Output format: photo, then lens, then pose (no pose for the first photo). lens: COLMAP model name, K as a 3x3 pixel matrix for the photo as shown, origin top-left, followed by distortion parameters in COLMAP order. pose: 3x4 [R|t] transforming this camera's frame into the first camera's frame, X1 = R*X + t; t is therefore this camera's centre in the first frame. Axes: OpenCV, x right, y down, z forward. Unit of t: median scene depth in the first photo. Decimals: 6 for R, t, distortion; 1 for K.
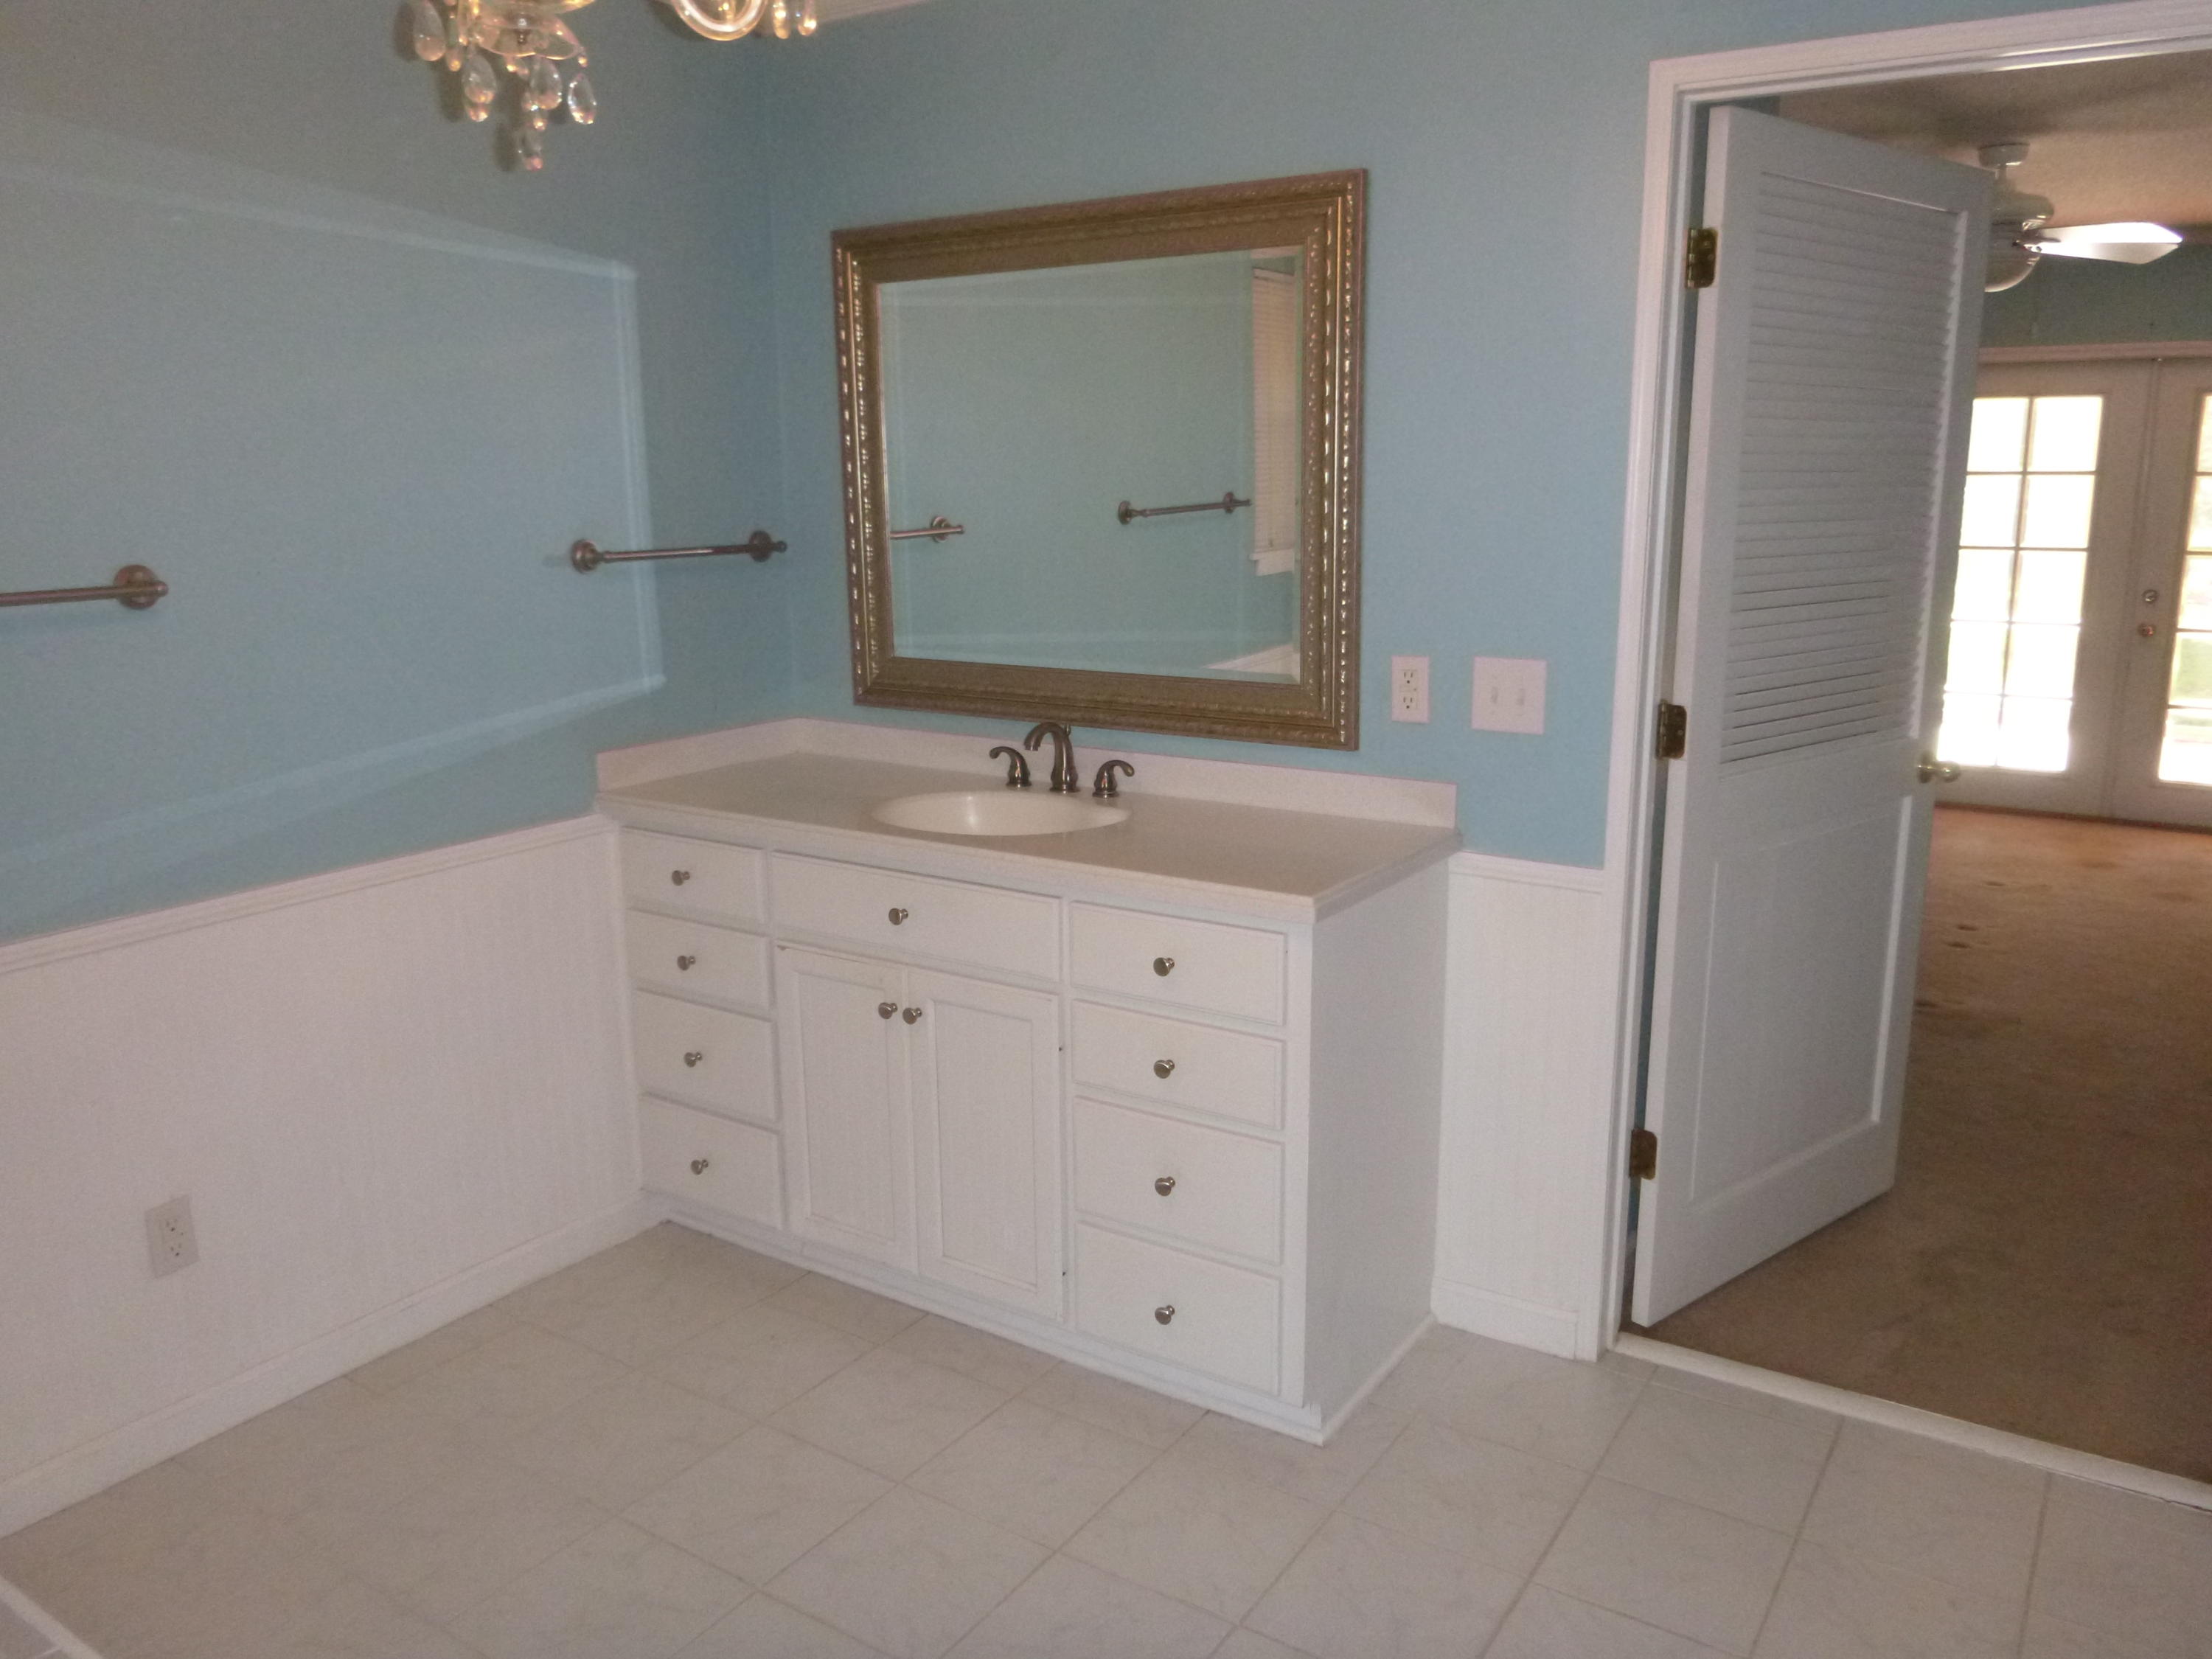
lens RADIAL K [[1638.1, 0, 1121.4], [0, 1638.1, 828.6], [0, 0, 1]] dist [-0.037048, 0.004622]
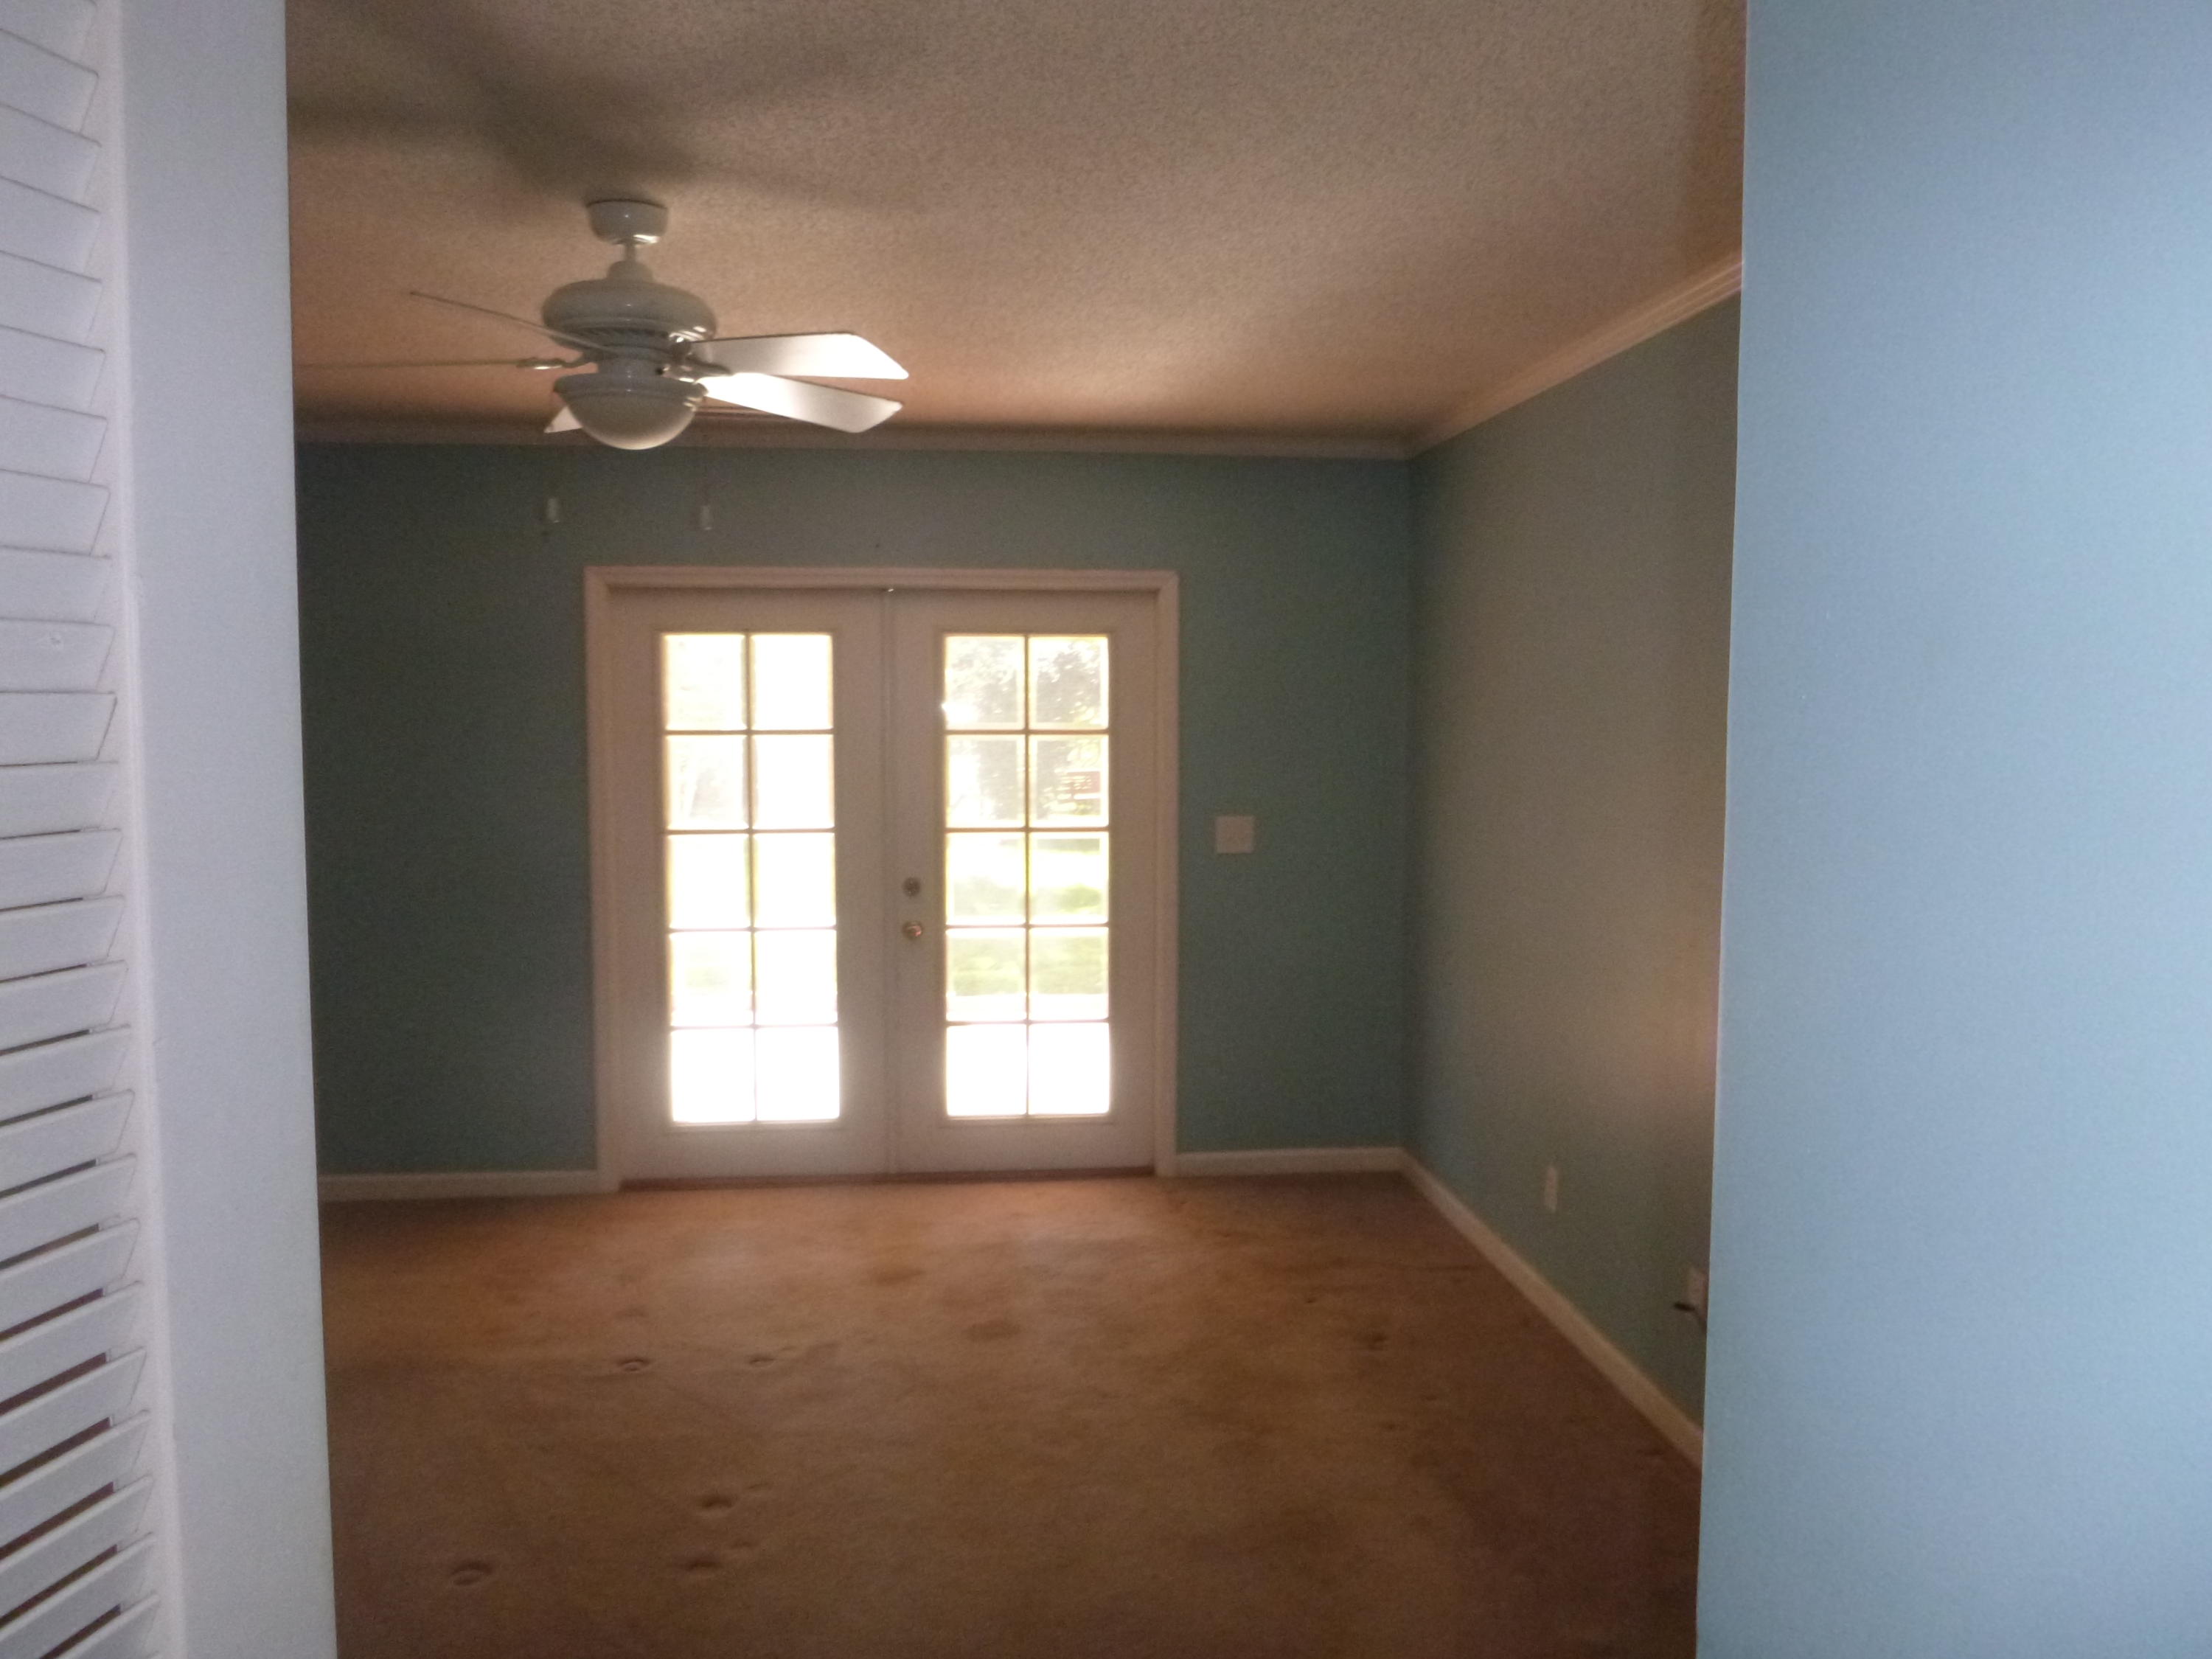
lens RADIAL K [[1638.1, 0, 1121.4], [0, 1638.1, 828.6], [0, 0, 1]] dist [-0.037048, 0.004622]
pose [[0.765057, -0.038110, 0.642834, 0.161443], [0.127000, 0.987571, -0.092598, -0.066690], [-0.631316, 0.152483, 0.760388, 0.256538]]
